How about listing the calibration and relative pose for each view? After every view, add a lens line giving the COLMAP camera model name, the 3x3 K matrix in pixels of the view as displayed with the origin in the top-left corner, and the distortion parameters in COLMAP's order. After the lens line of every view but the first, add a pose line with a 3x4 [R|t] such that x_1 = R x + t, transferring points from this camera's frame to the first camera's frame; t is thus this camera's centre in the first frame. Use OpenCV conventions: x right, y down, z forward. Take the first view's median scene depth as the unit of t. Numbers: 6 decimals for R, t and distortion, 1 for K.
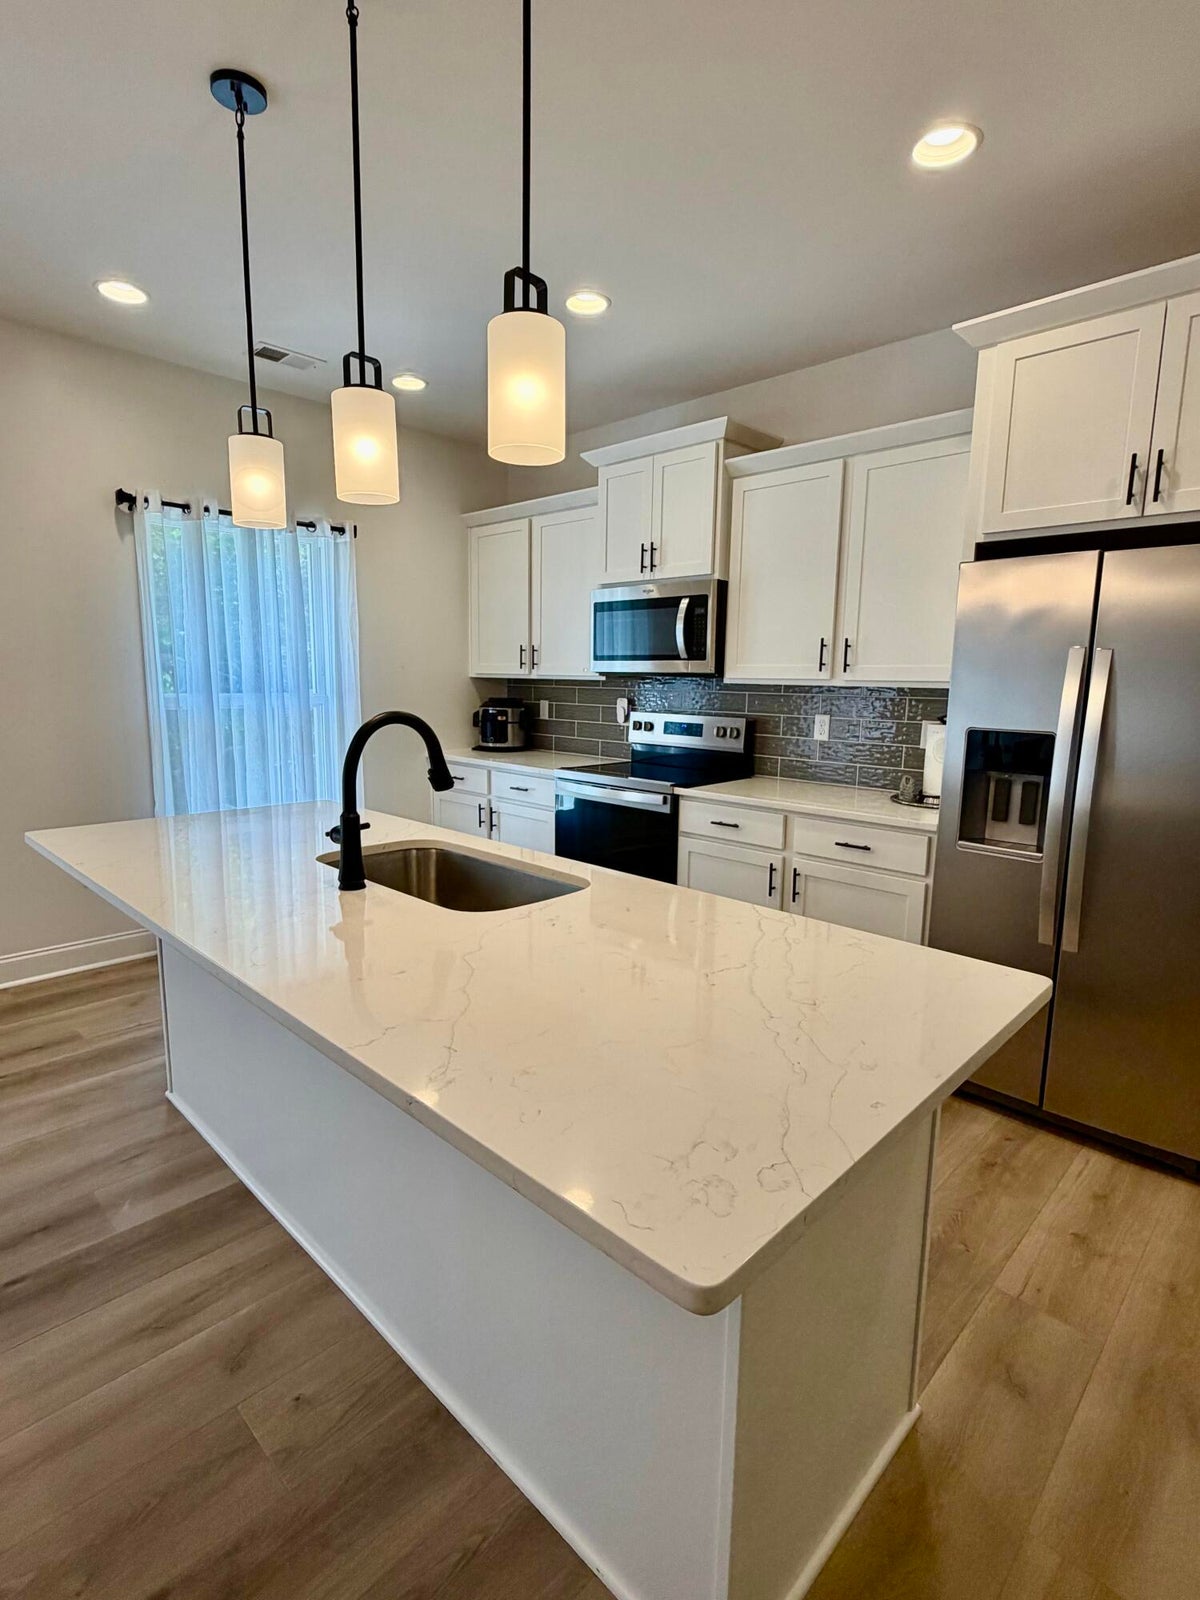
lens RADIAL K [[795.3, 0, 599.3], [0, 795.3, 810.7], [0, 0, 1]] dist [-0.003674, 0.002210]
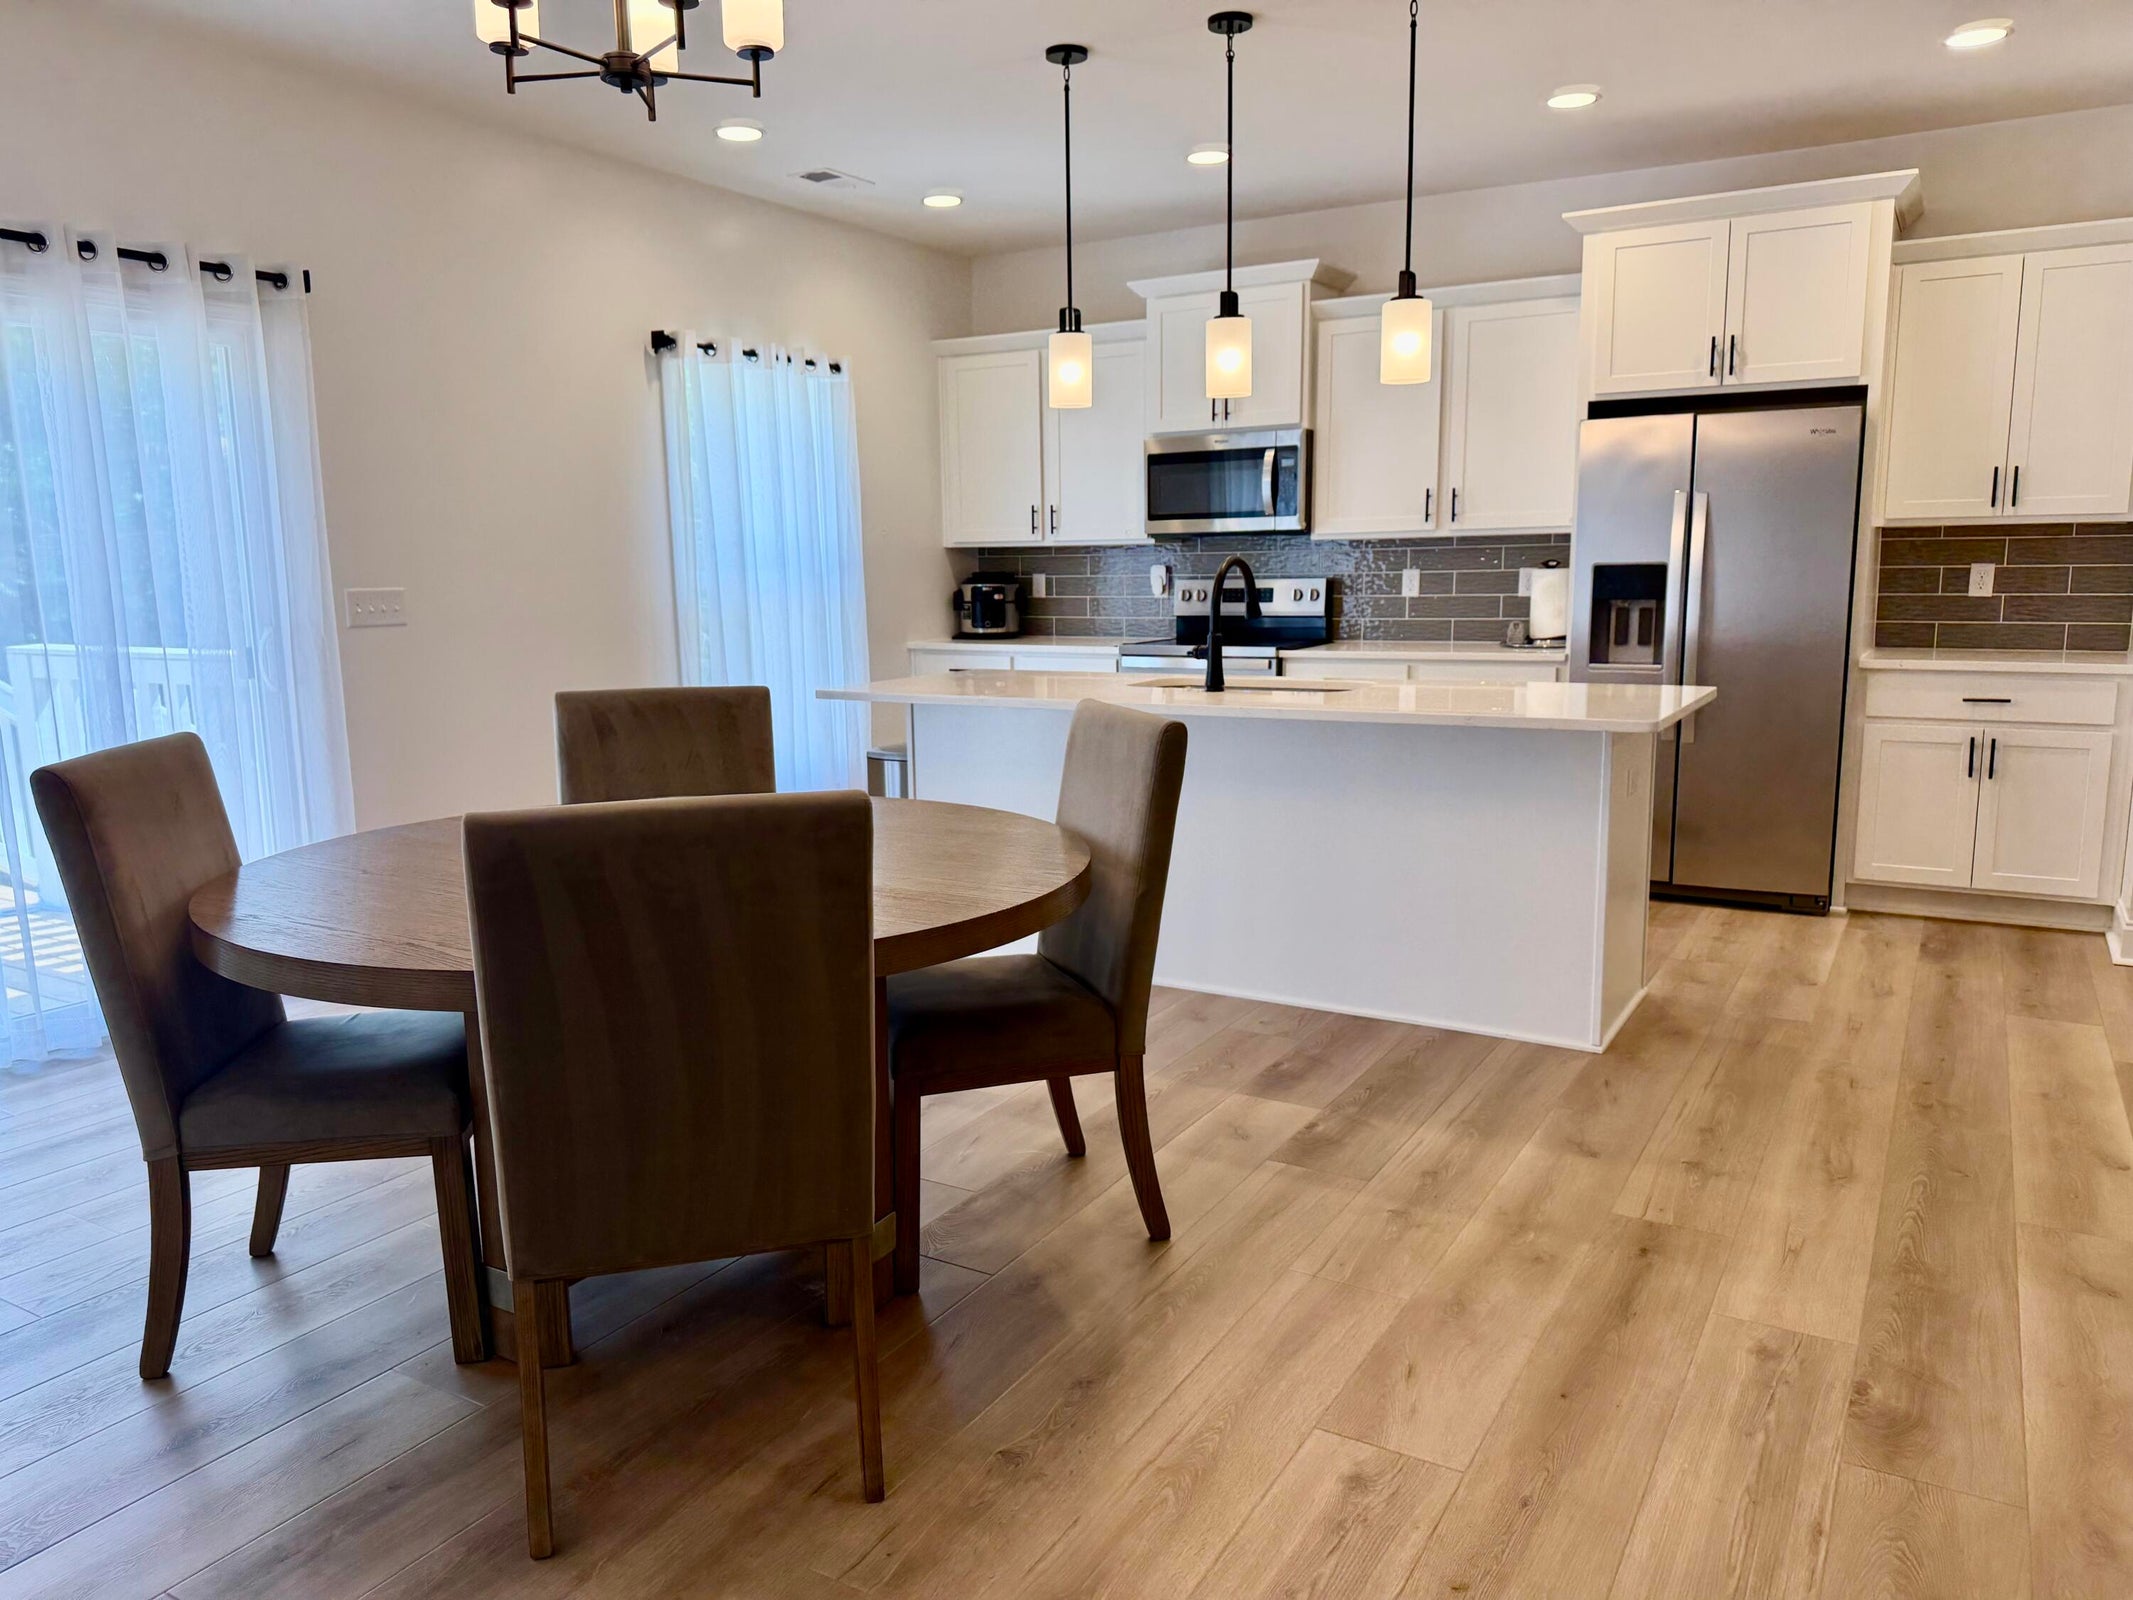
lens RADIAL K [[1495.5, 0, 1069.4], [0, 1495.5, 833.8], [0, 0, 1]] dist [0.062423, -0.071243]
pose [[0.970514, -0.072882, 0.229761, -0.639923], [0.069688, 0.997326, 0.021995, 0.146774], [-0.230750, -0.005335, 0.972998, -0.761527]]
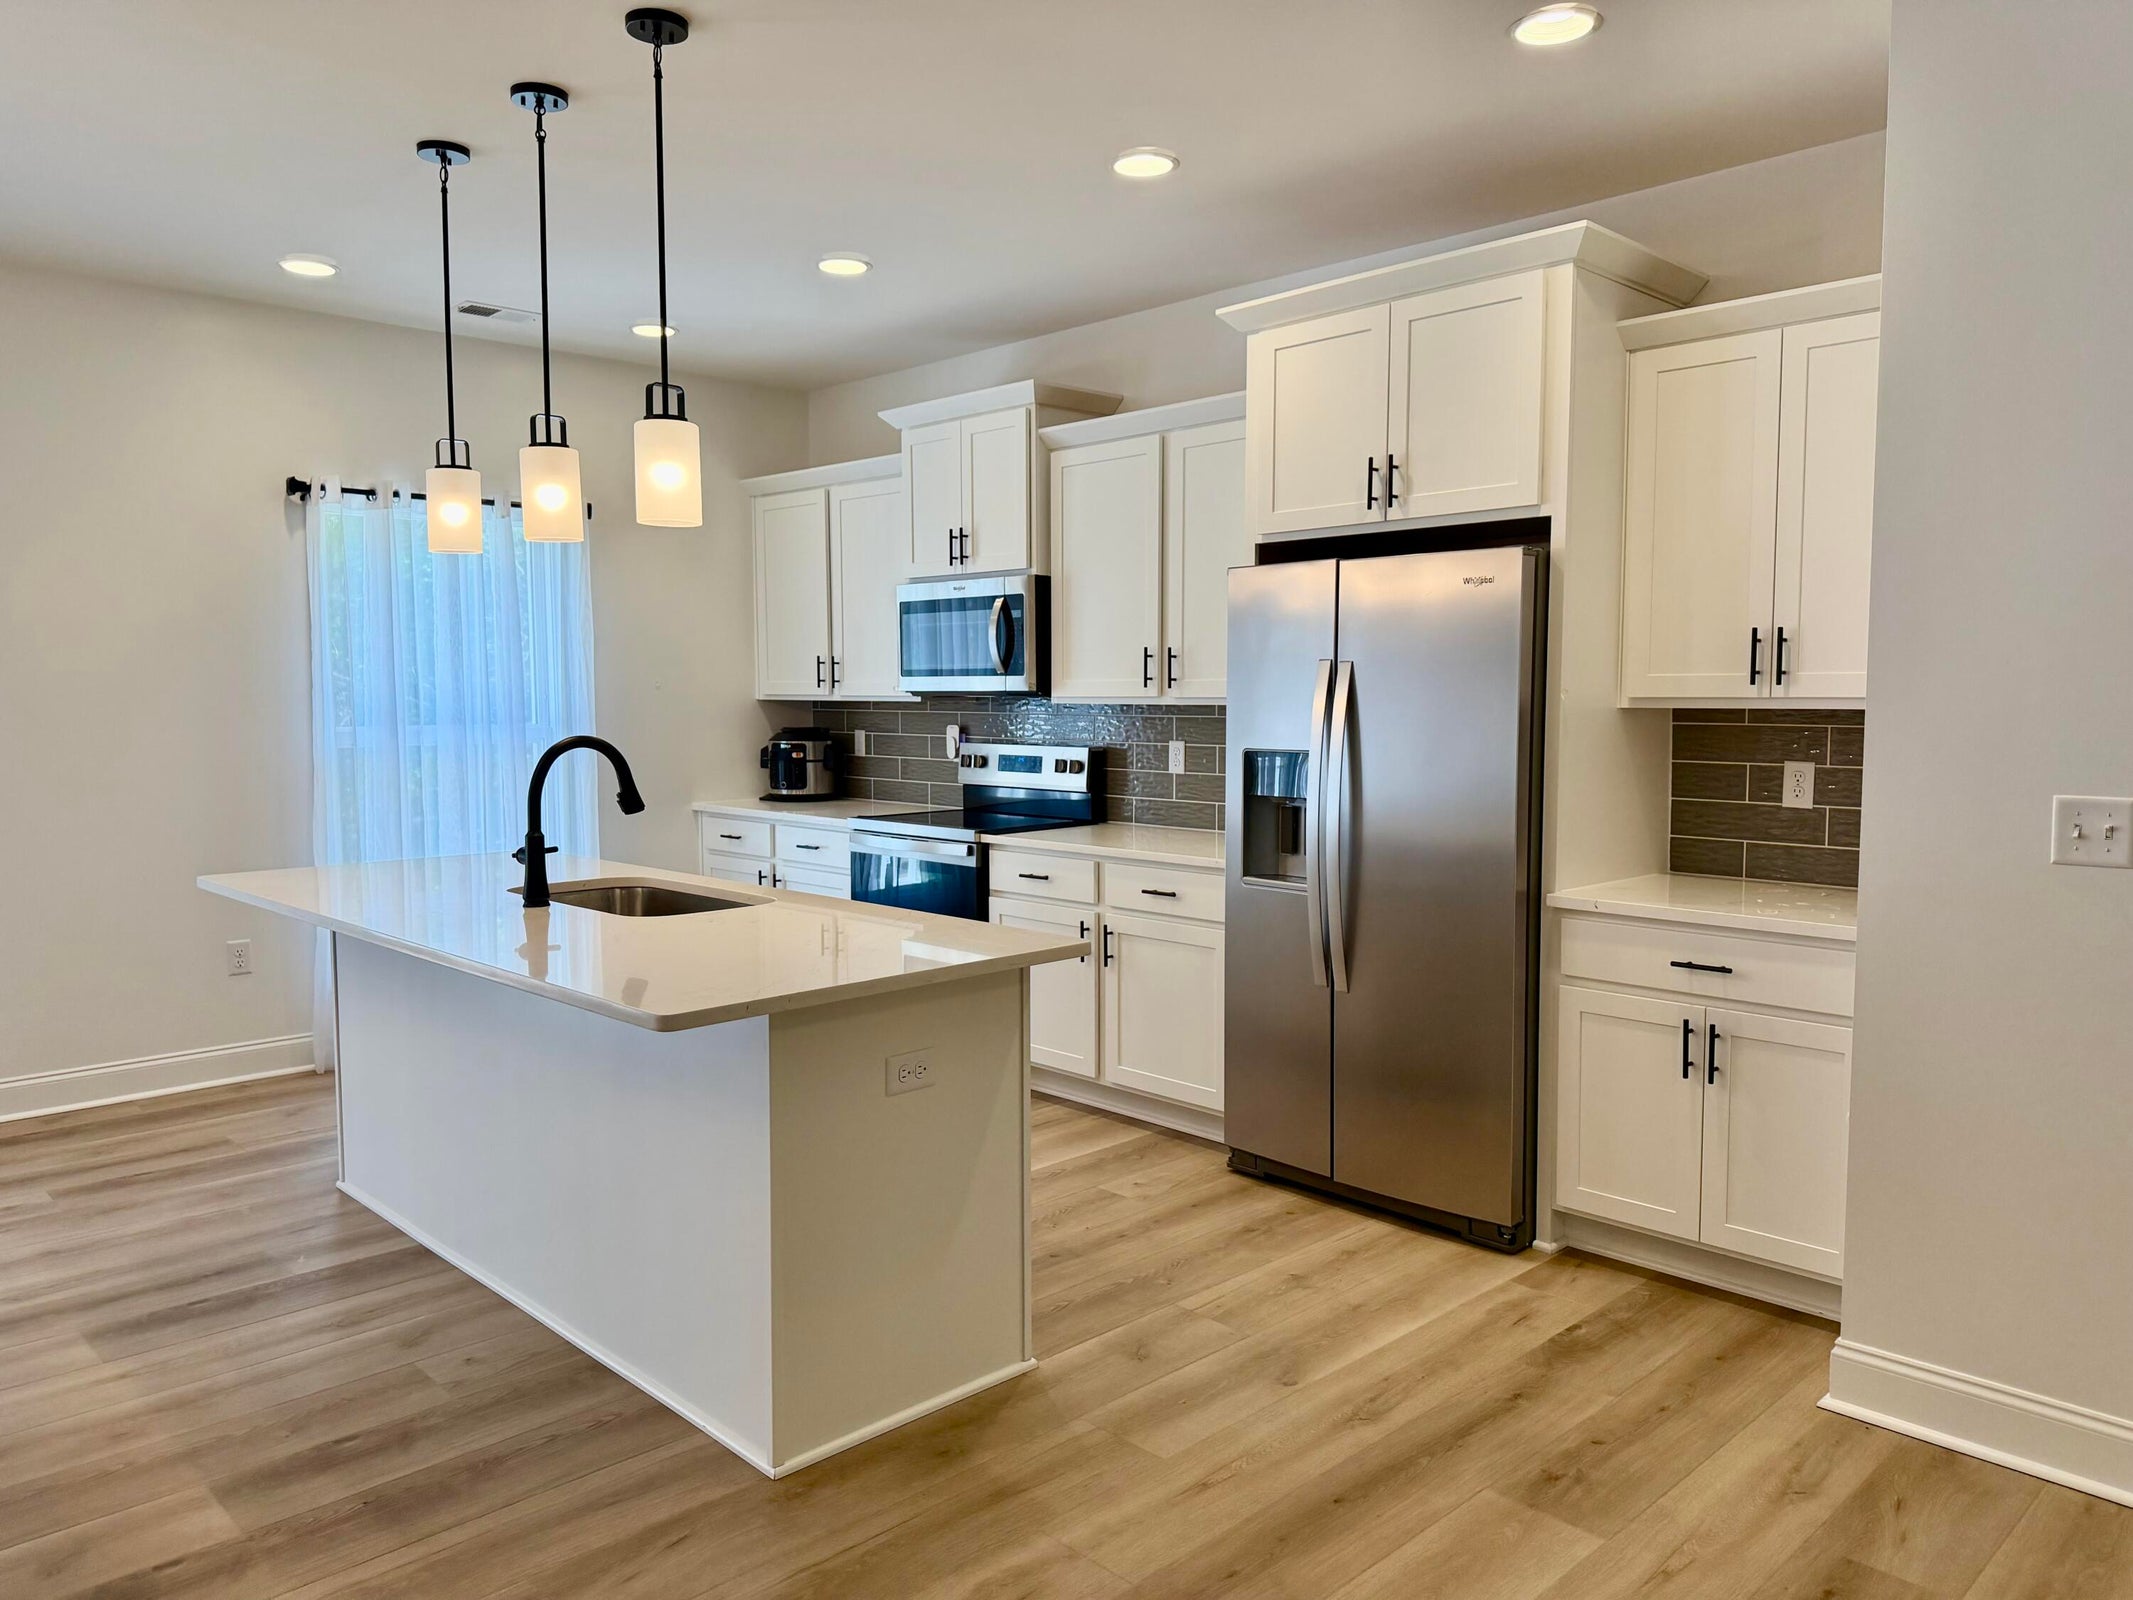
lens RADIAL K [[1495.5, 0, 1072.2], [0, 1495.5, 819.1], [0, 0, 1]] dist [0.062423, -0.071243]
pose [[0.999563, -0.015347, -0.025277, 0.245501], [0.013237, 0.996577, -0.081597, 0.086041], [0.026443, 0.081227, 0.996345, -0.530932]]
